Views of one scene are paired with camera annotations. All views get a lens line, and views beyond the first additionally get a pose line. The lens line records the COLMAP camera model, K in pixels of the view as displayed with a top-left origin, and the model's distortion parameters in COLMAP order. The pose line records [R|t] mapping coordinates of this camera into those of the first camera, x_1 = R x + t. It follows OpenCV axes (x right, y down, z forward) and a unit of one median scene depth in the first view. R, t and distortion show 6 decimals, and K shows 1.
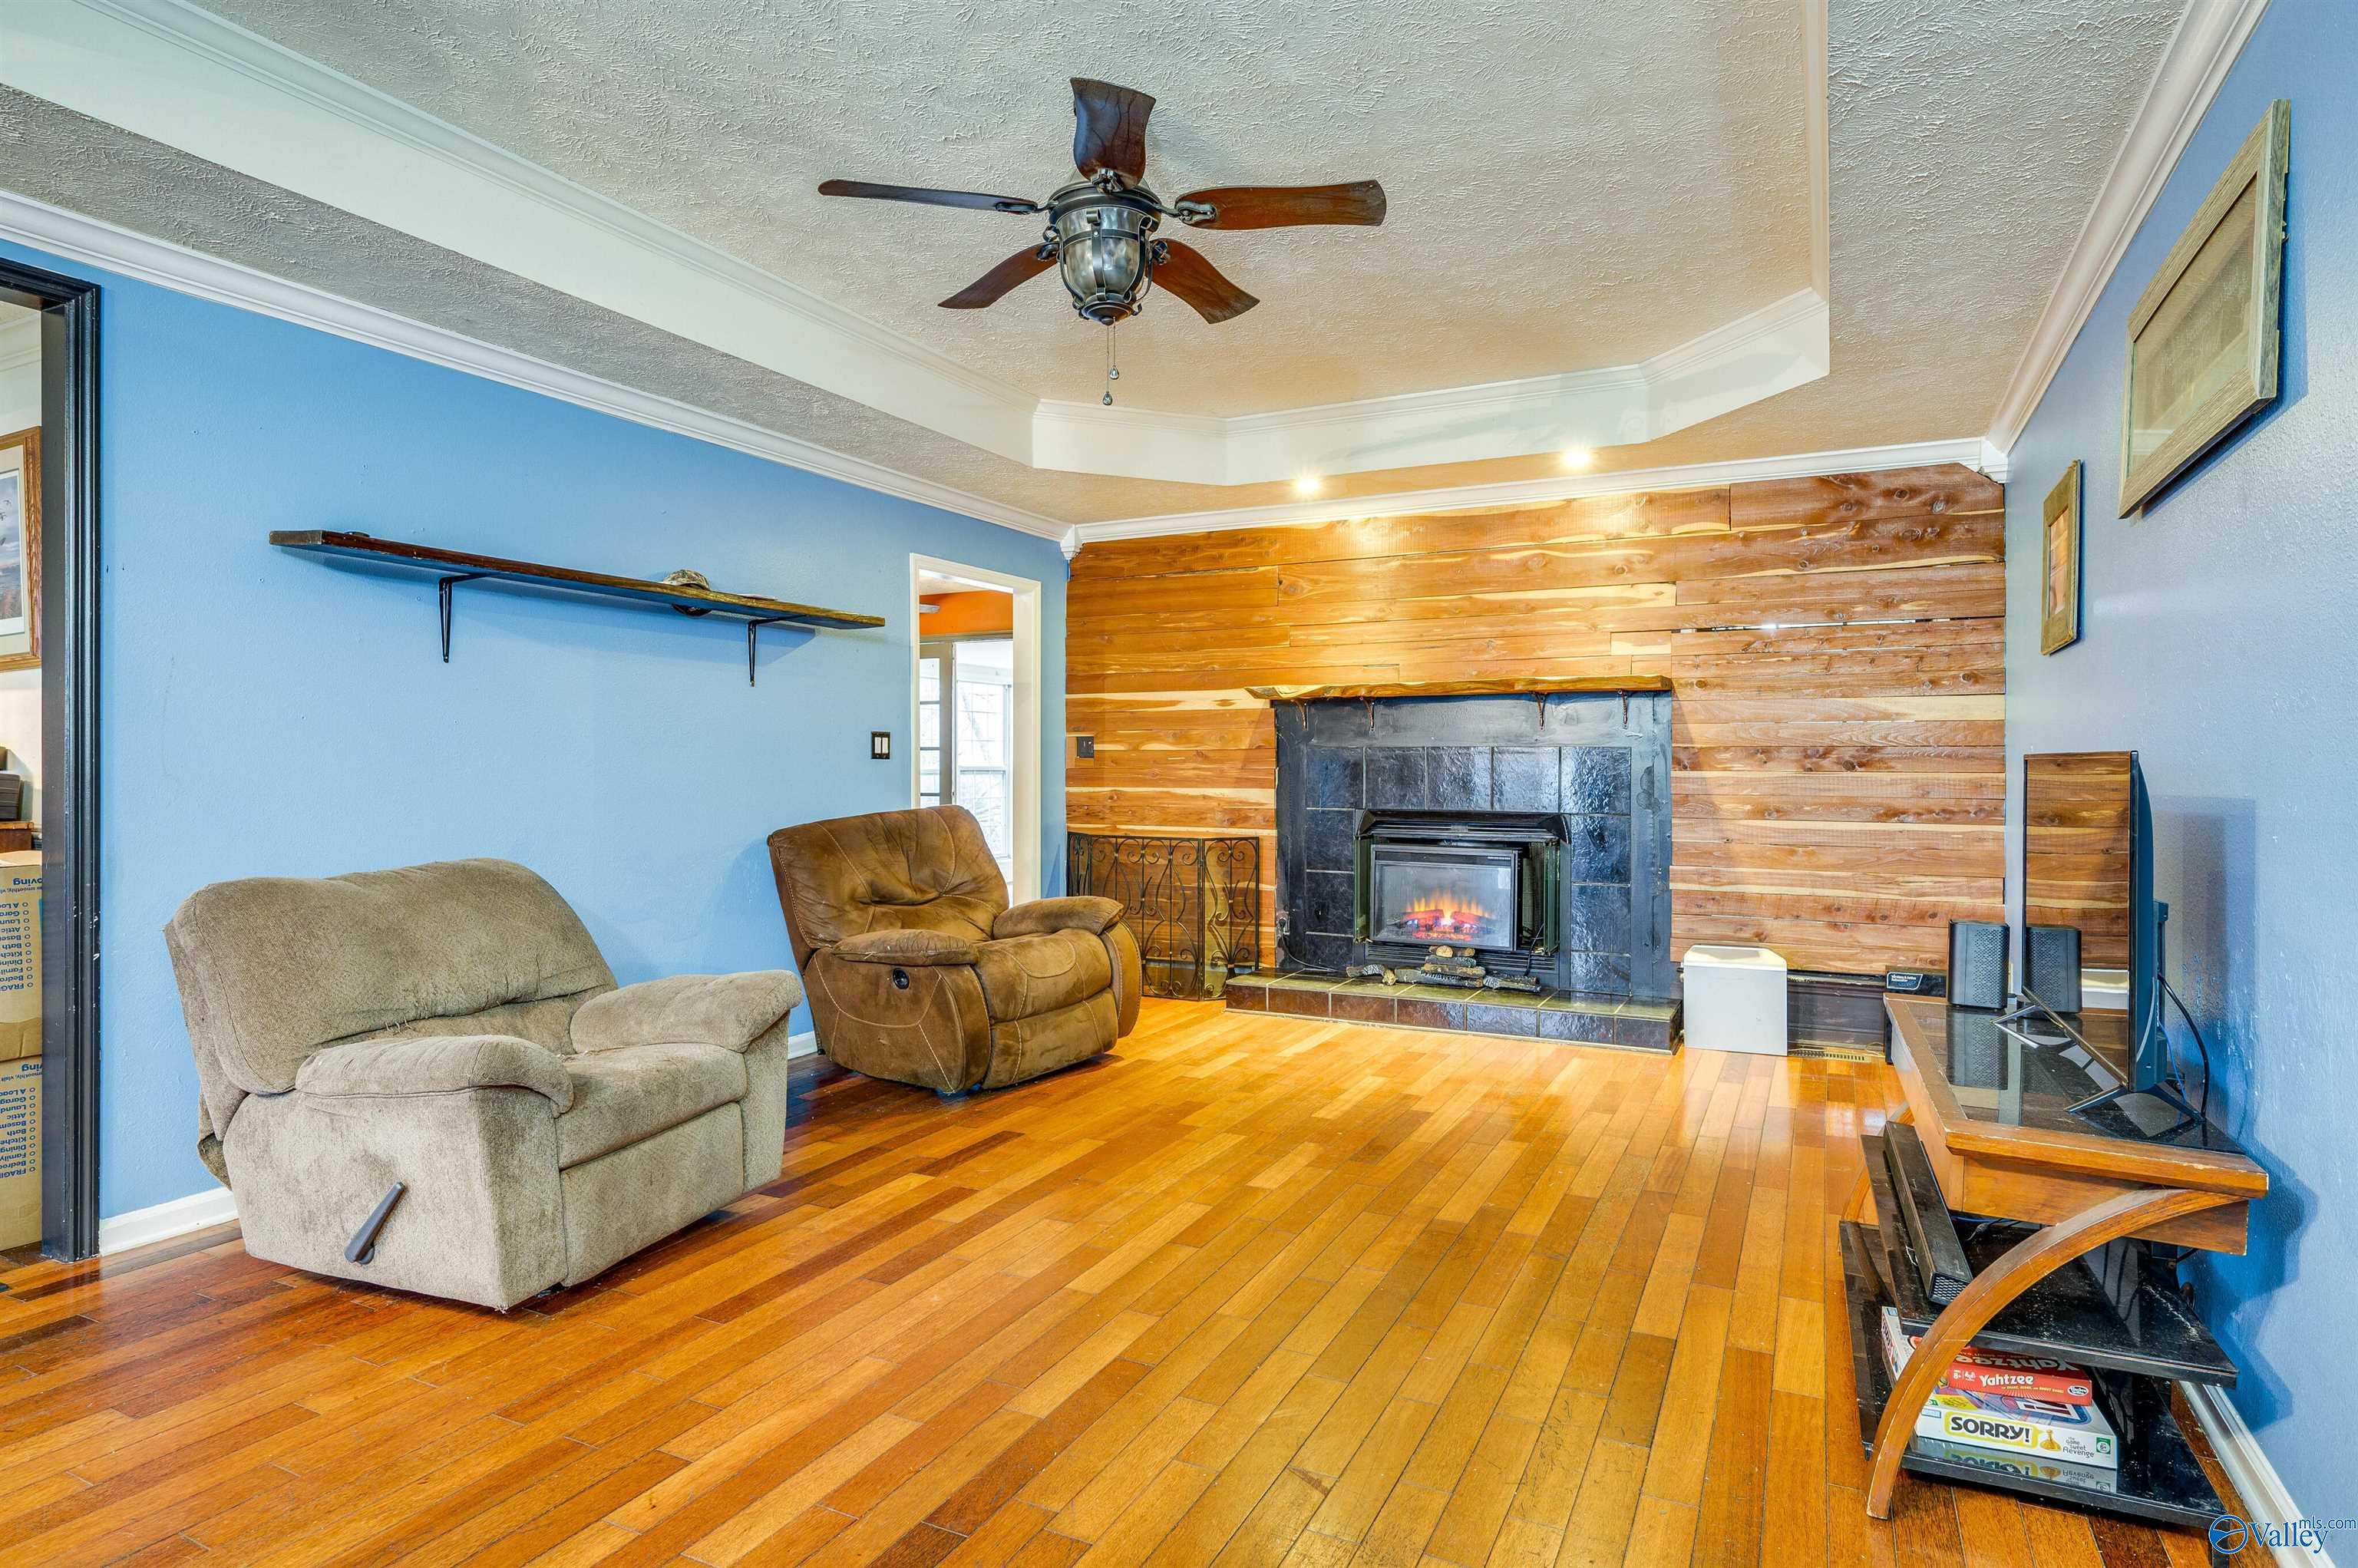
lens RADIAL K [[1275.7, 0, 1187.1], [0, 1275.7, 769.0], [0, 0, 1]] dist [0.002091, 0.000520]
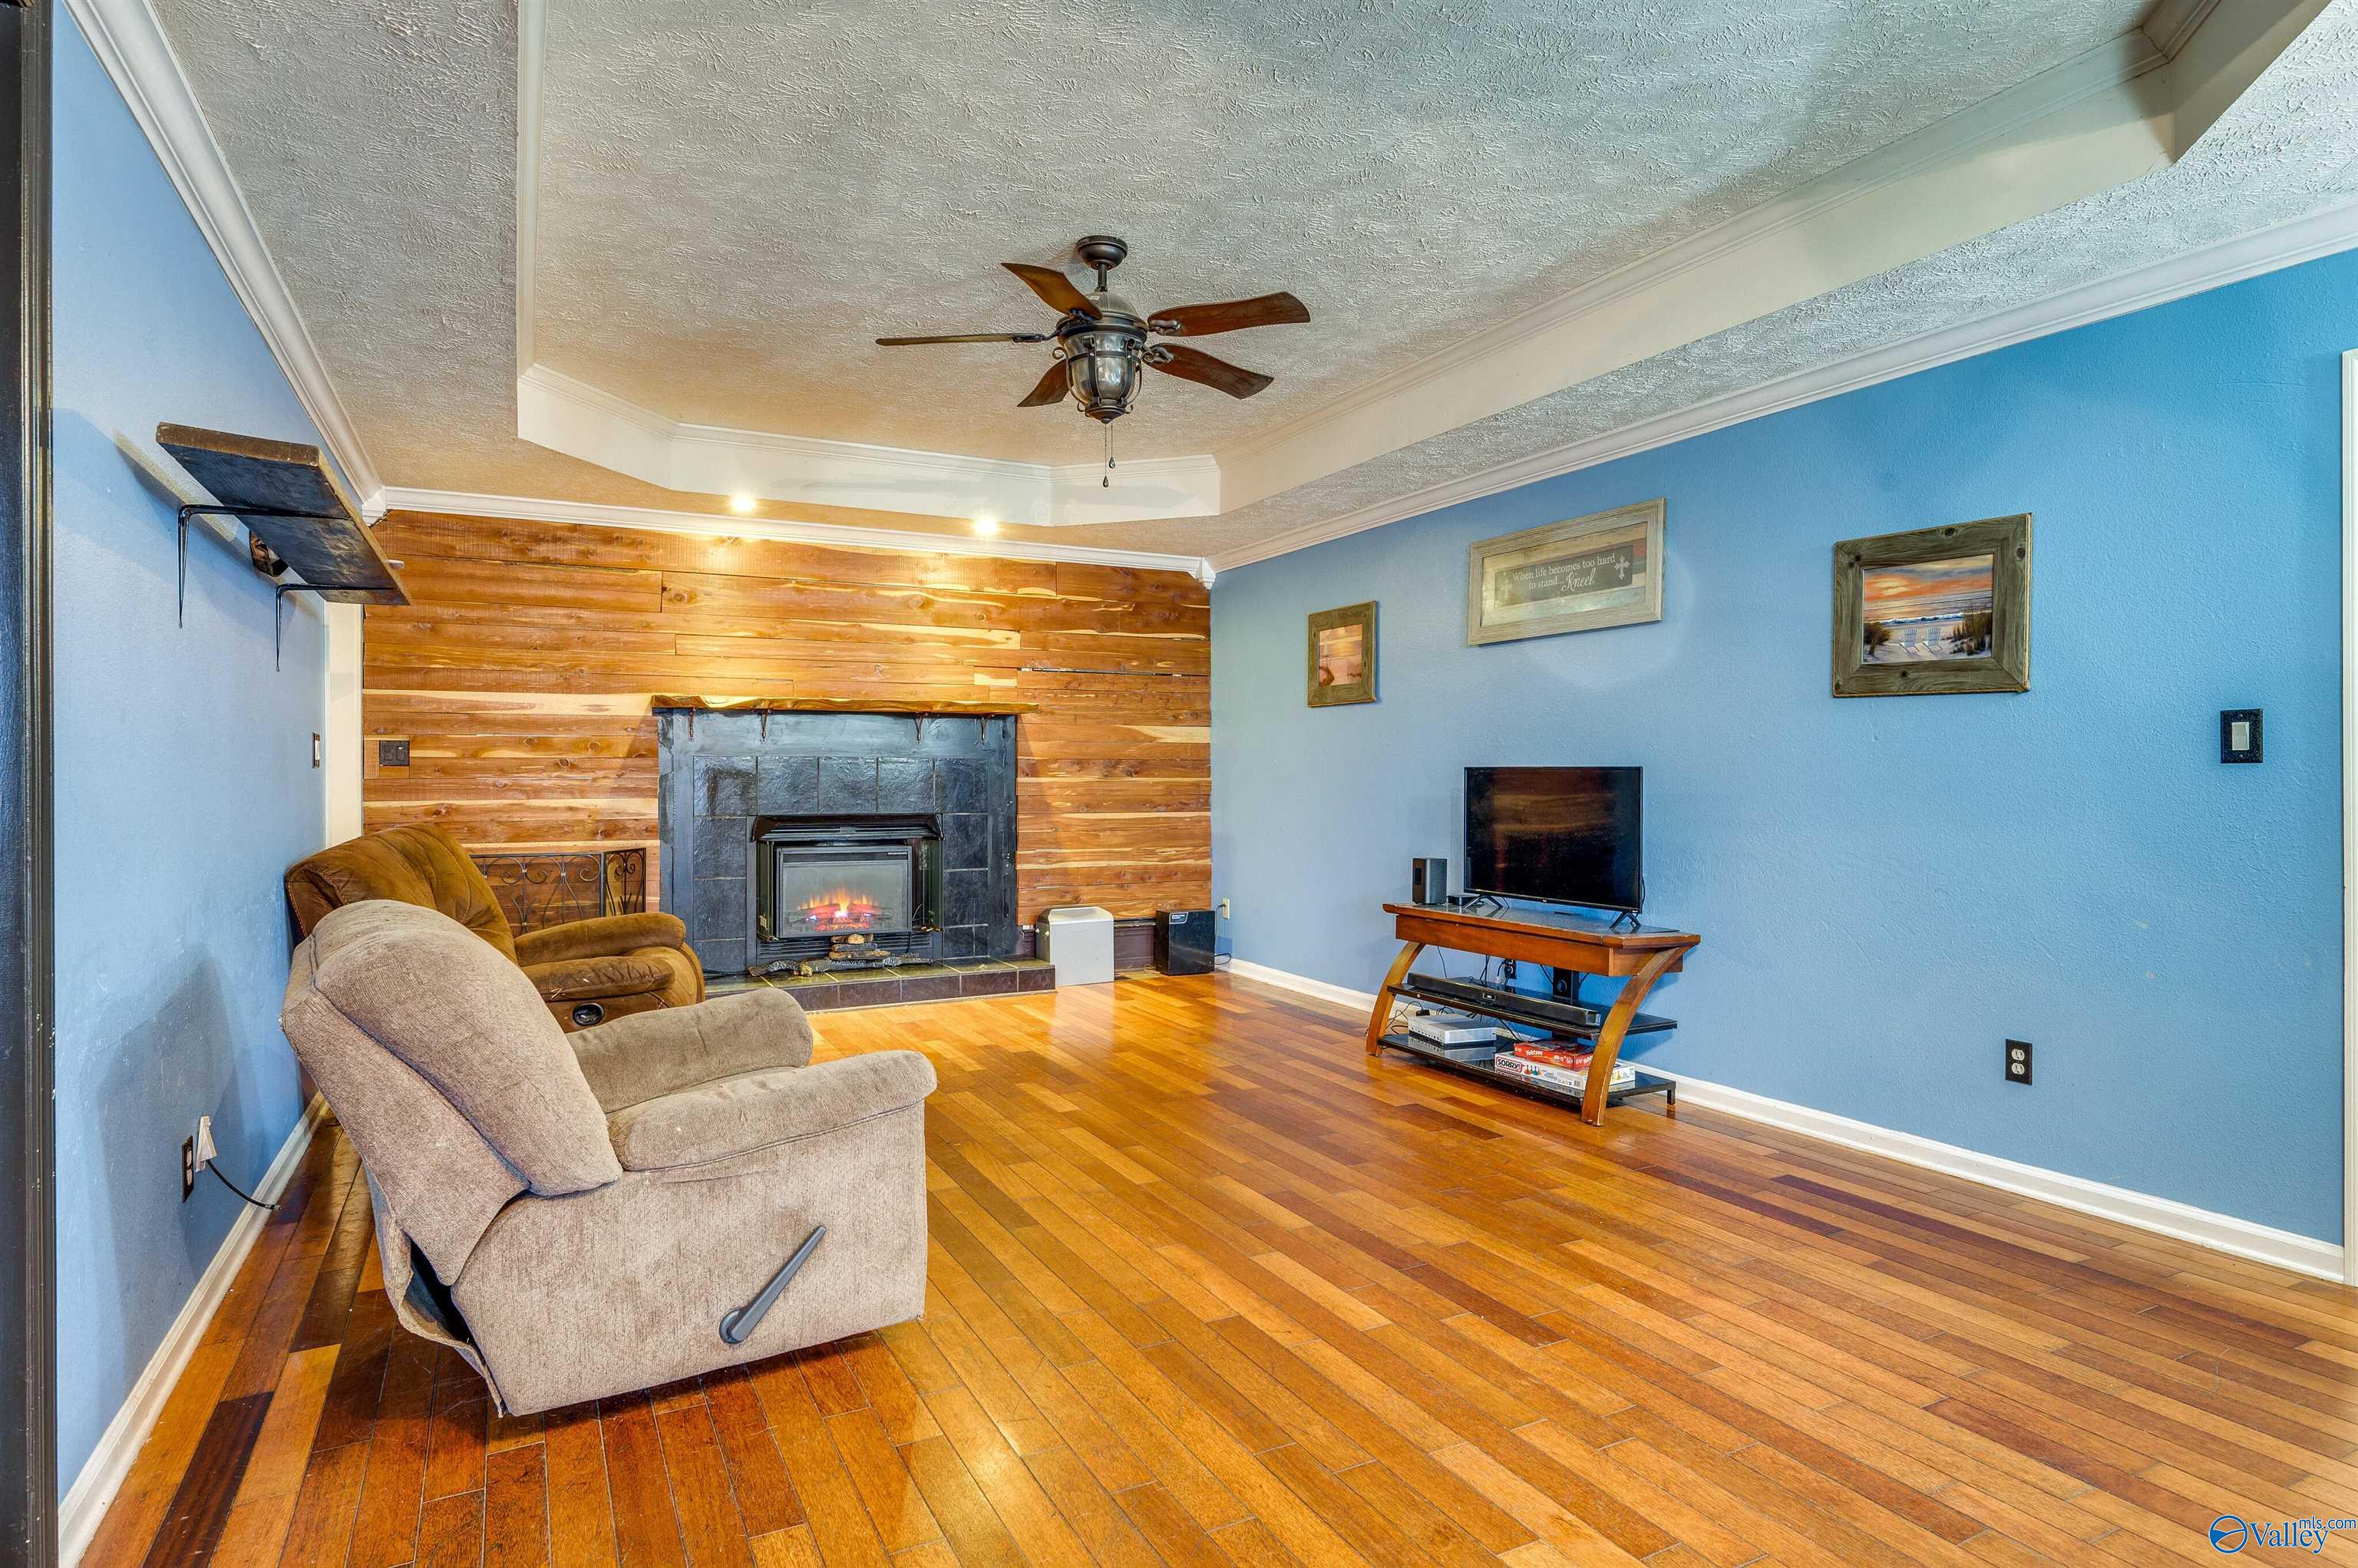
lens RADIAL K [[1275.7, 0, 1187.1], [0, 1275.7, 769.0], [0, 0, 1]] dist [0.002091, 0.000520]
pose [[0.584116, -0.000200, 0.811670, -0.582362], [0.004783, 0.999983, -0.003196, -0.002156], [-0.811656, 0.005749, 0.584107, 0.113379]]
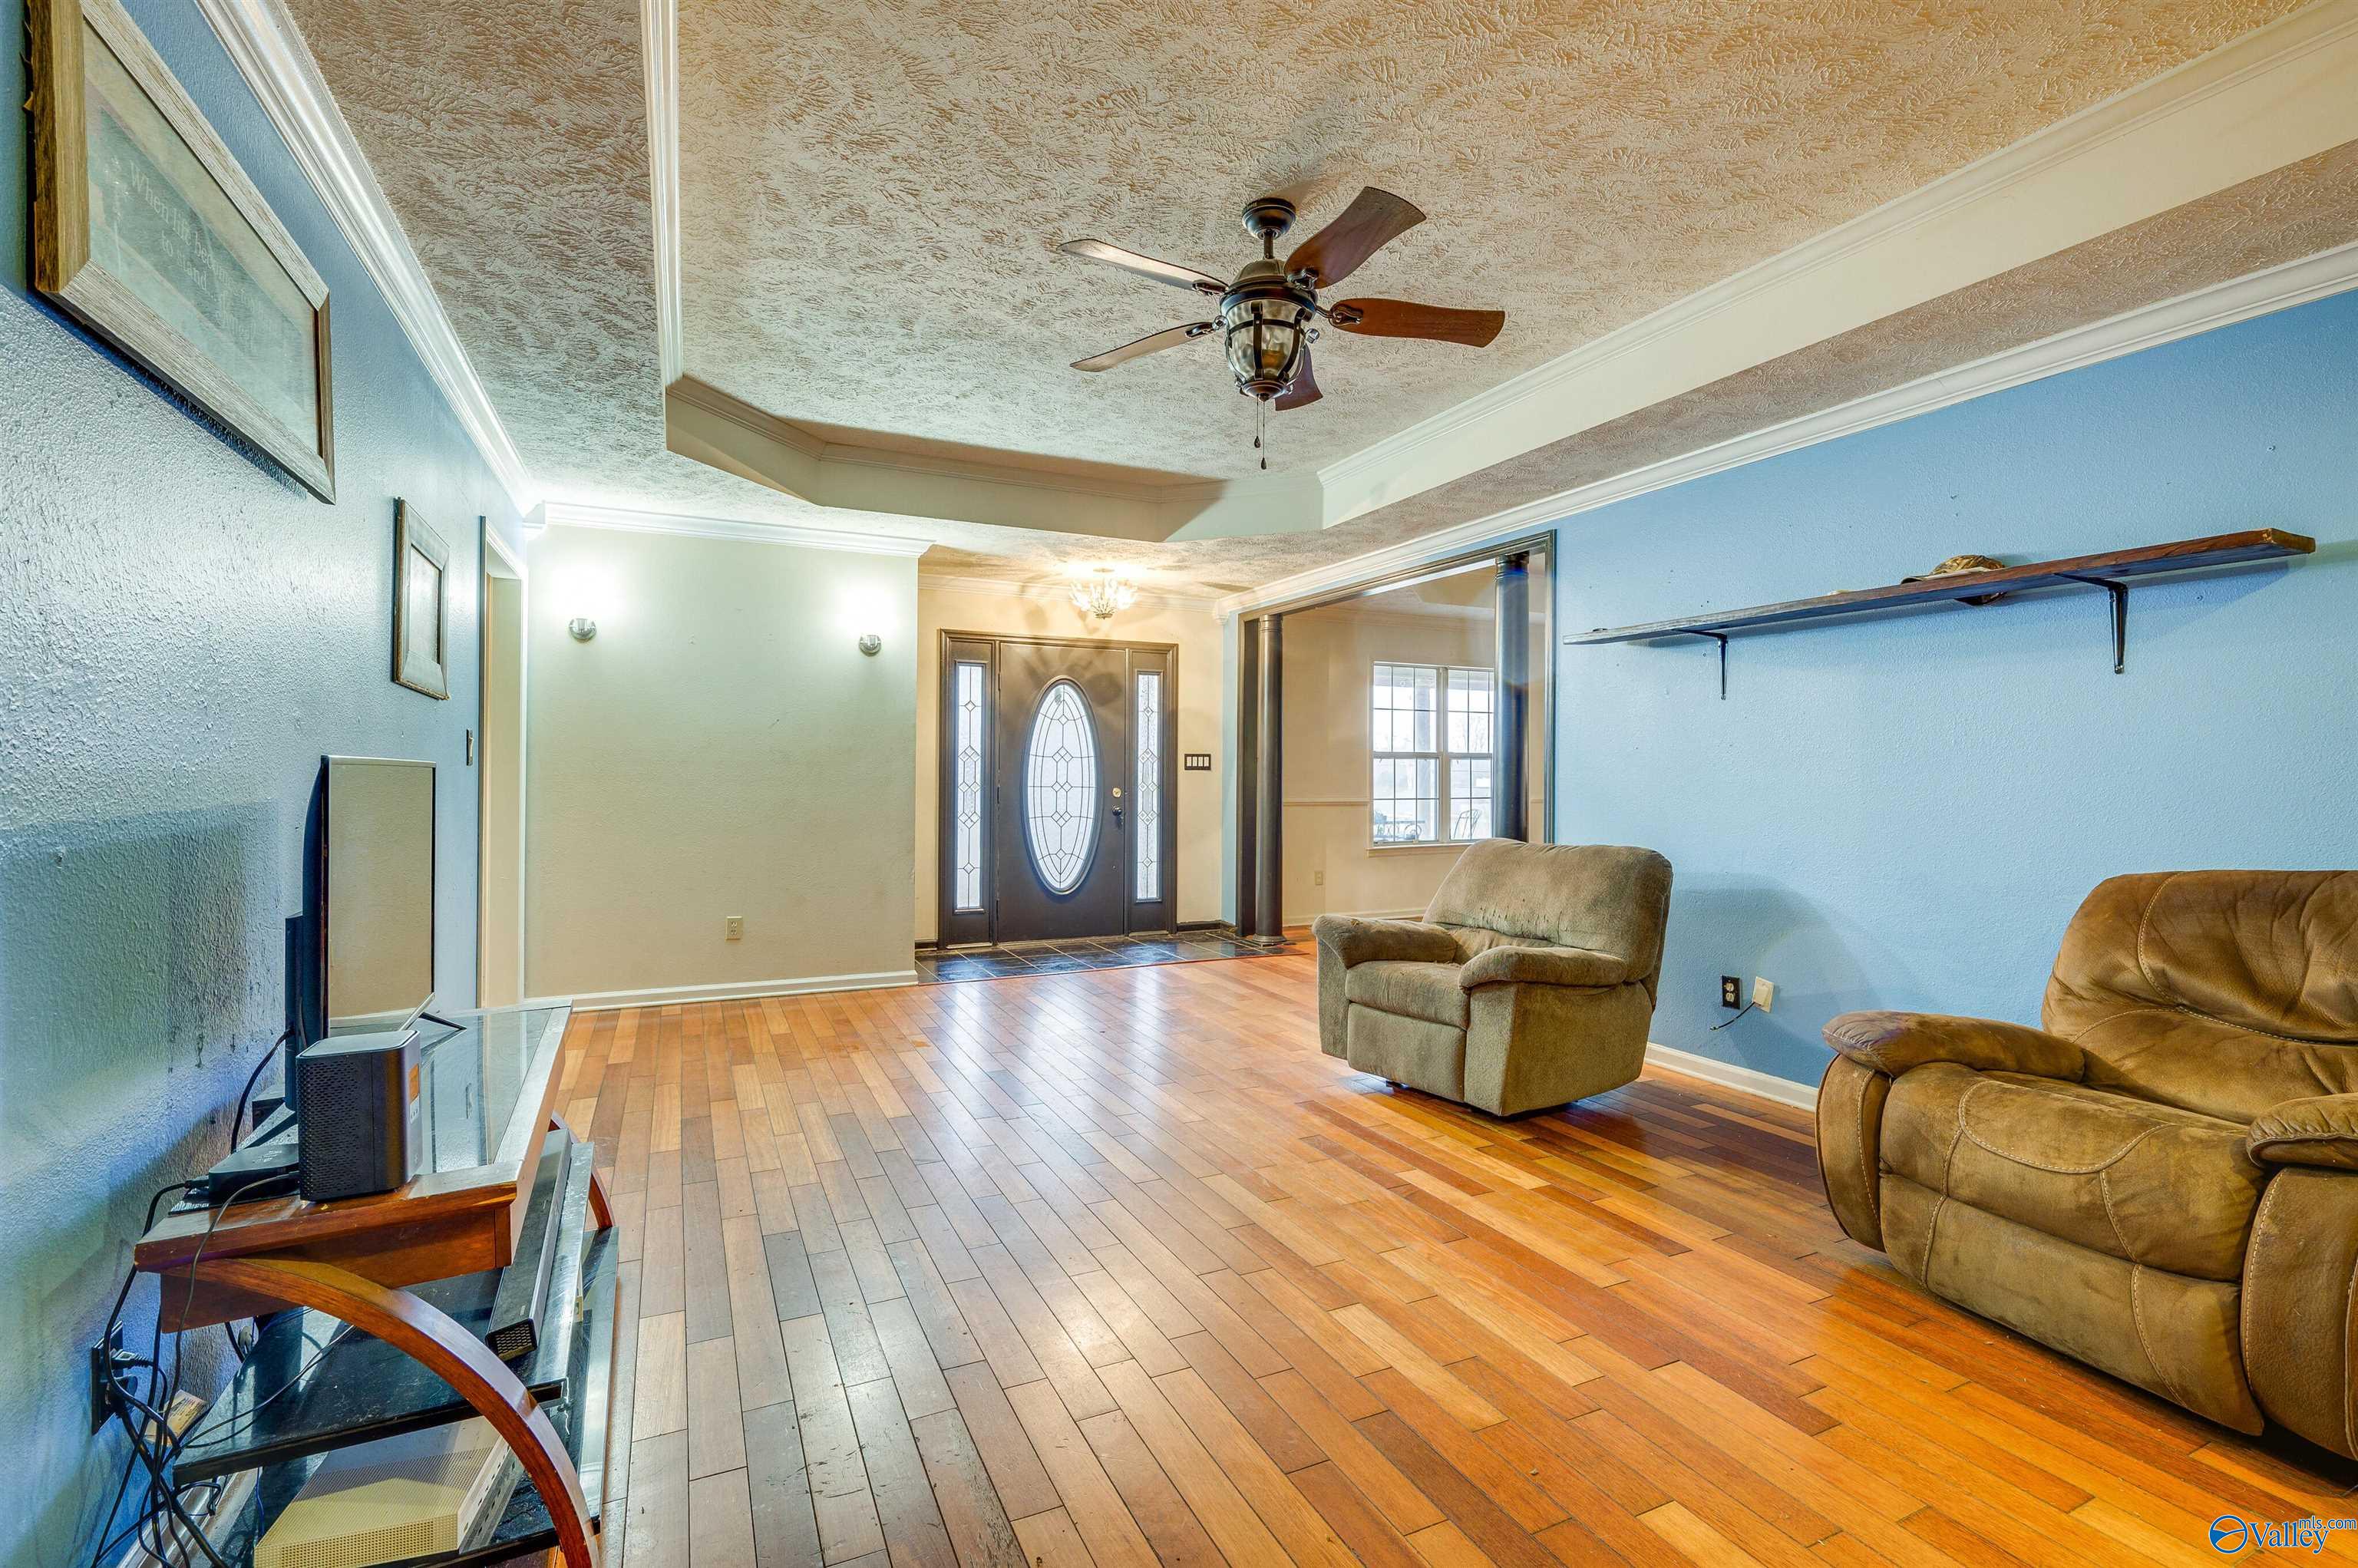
lens RADIAL K [[1043.4, 0, 1183.0], [0, 1043.4, 776.9], [0, 0, 1]] dist [0.001046, 0.000027]
pose [[-0.612096, -0.001872, -0.790781, 0.415162], [-0.006858, 0.999972, 0.002941, -0.003911], [0.790754, 0.007223, -0.612092, 0.860072]]
